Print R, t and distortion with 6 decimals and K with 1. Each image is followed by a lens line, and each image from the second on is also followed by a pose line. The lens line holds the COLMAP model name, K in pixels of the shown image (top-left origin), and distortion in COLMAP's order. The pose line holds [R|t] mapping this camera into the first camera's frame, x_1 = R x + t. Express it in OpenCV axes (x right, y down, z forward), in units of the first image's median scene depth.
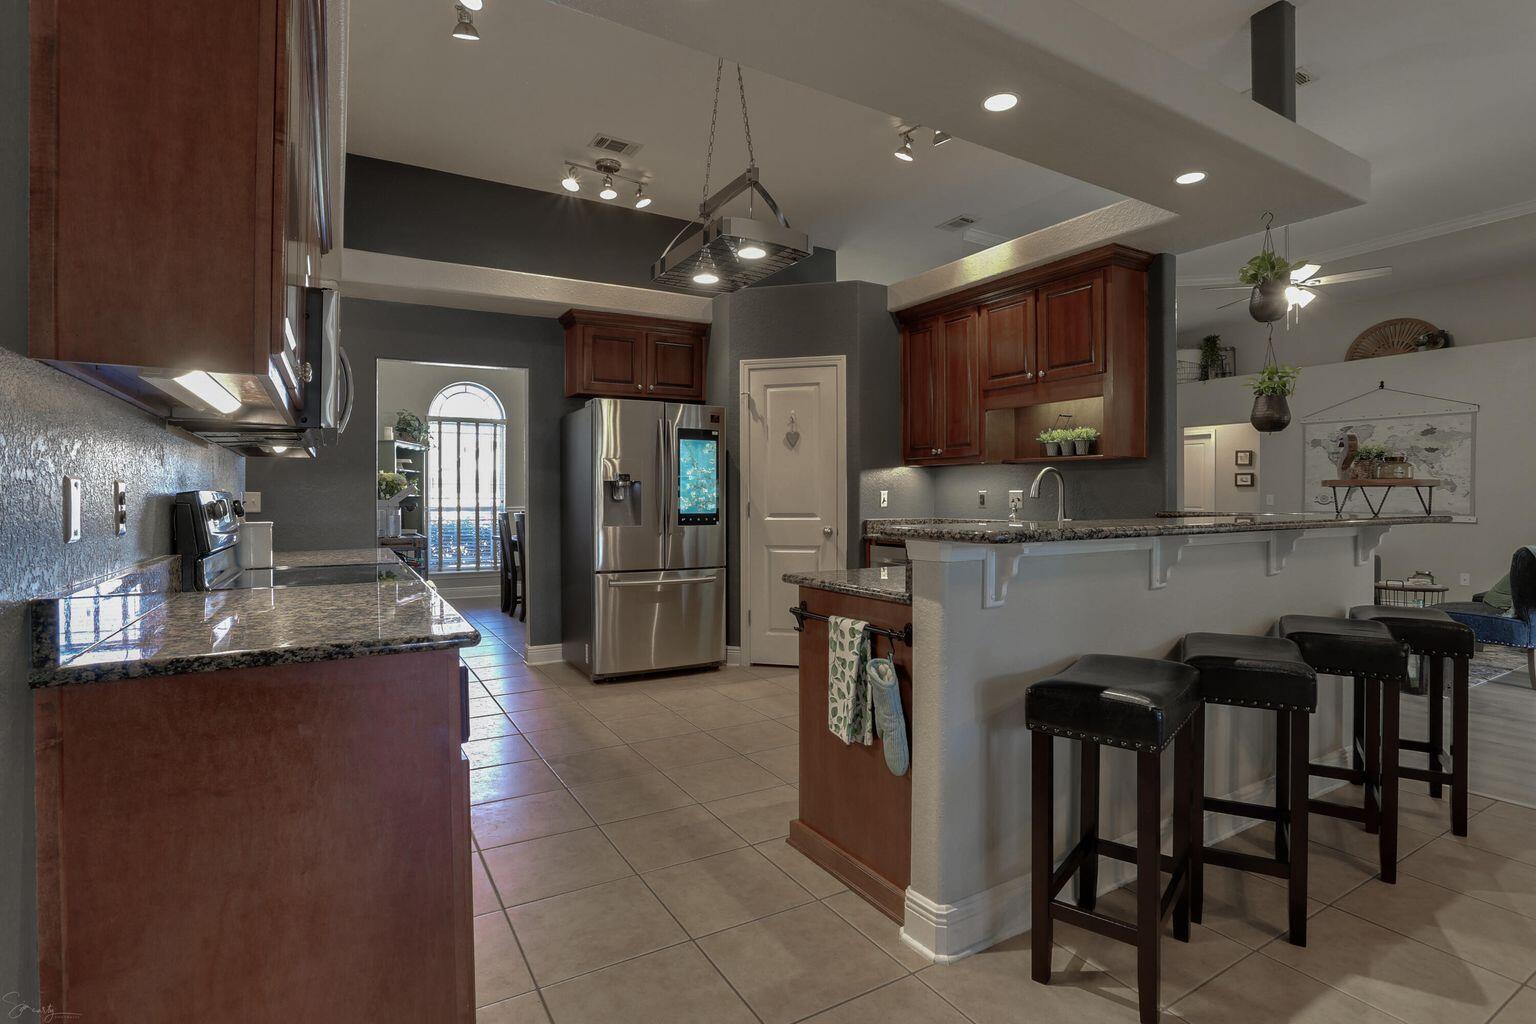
lens RADIAL K [[764.5, 0, 759.8], [0, 764.5, 502.6], [0, 0, 1]] dist [-0.073294, 0.038599]
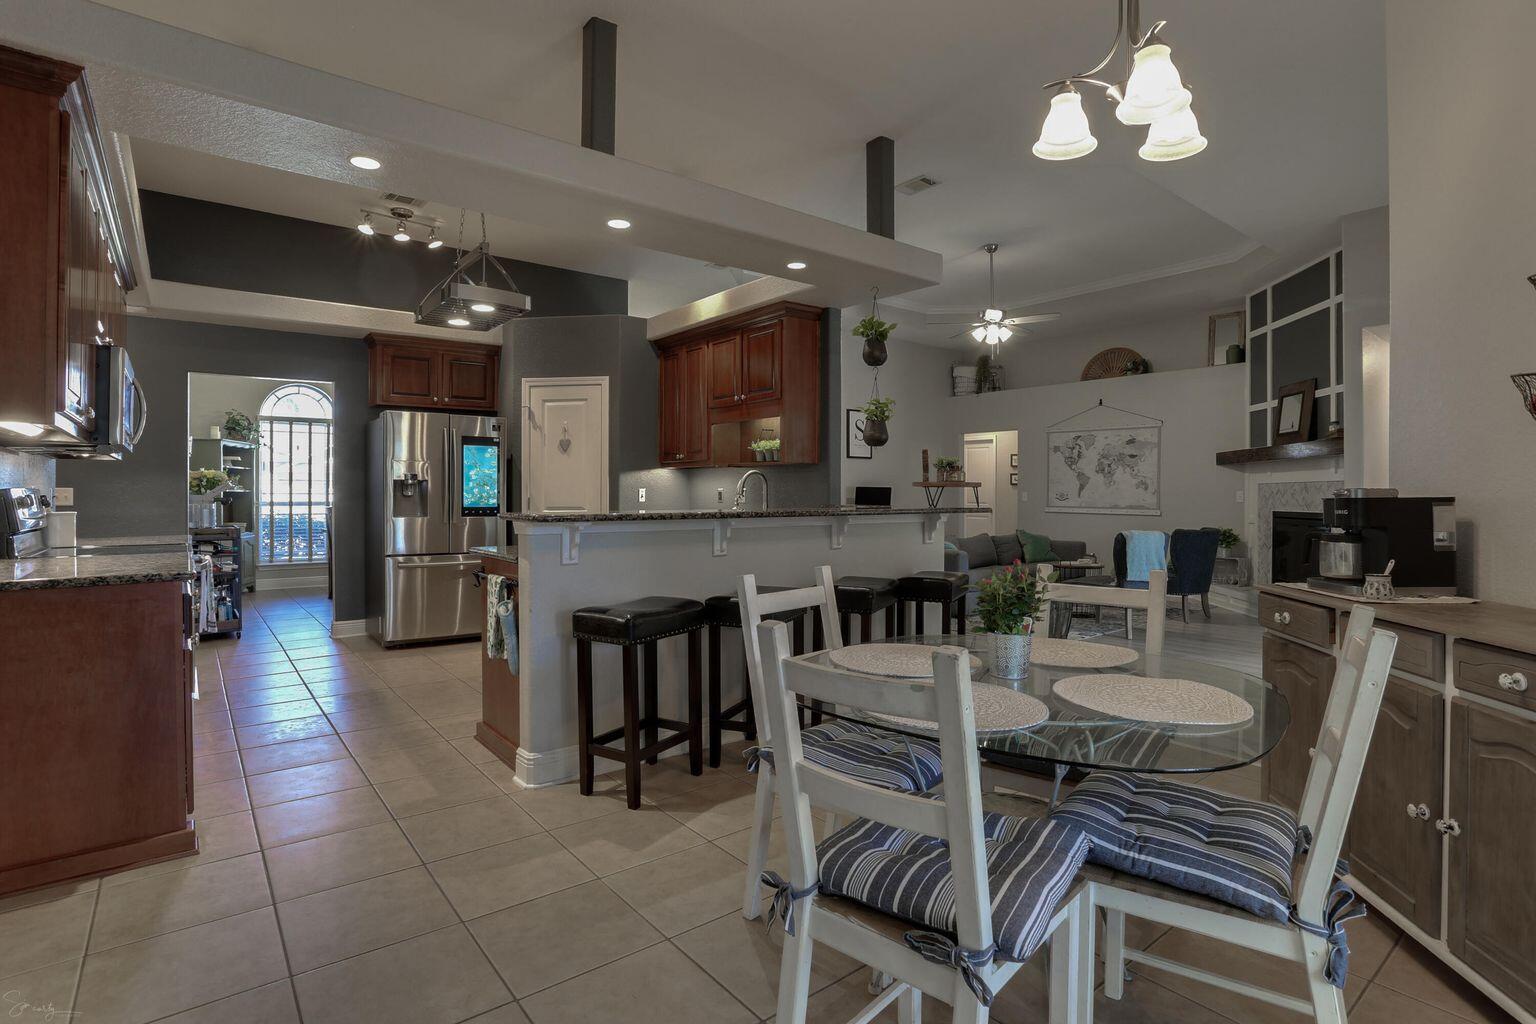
lens RADIAL K [[772.2, 0, 772.6], [0, 772.2, 496.8], [0, 0, 1]] dist [-0.068871, 0.029815]
pose [[0.988714, 0.001936, 0.149804, 0.189672], [-0.001587, 0.999996, -0.002451, 0.000512], [-0.149808, 0.002185, 0.988713, -0.248936]]
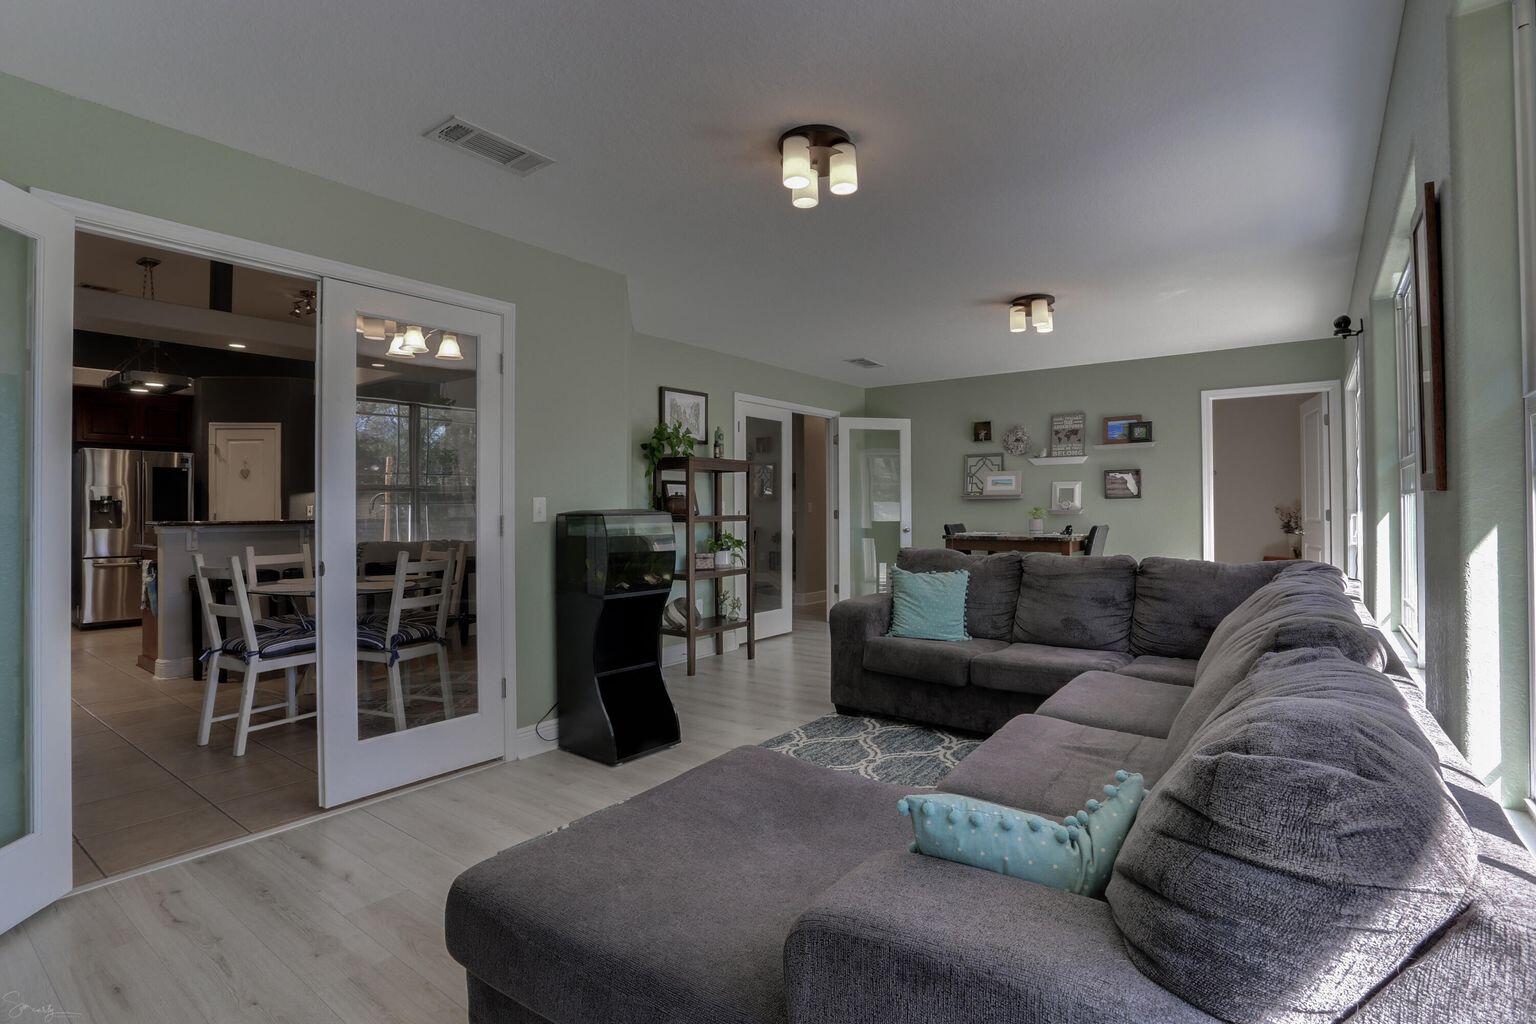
lens RADIAL K [[751.7, 0, 746.6], [0, 751.7, 512.2], [0, 0, 1]] dist [-0.072579, 0.040442]
pose [[0.931171, -0.010106, 0.364443, 0.473647], [0.010071, 0.999947, 0.001997, 0.006395], [-0.364444, 0.001811, 0.931224, -0.842594]]
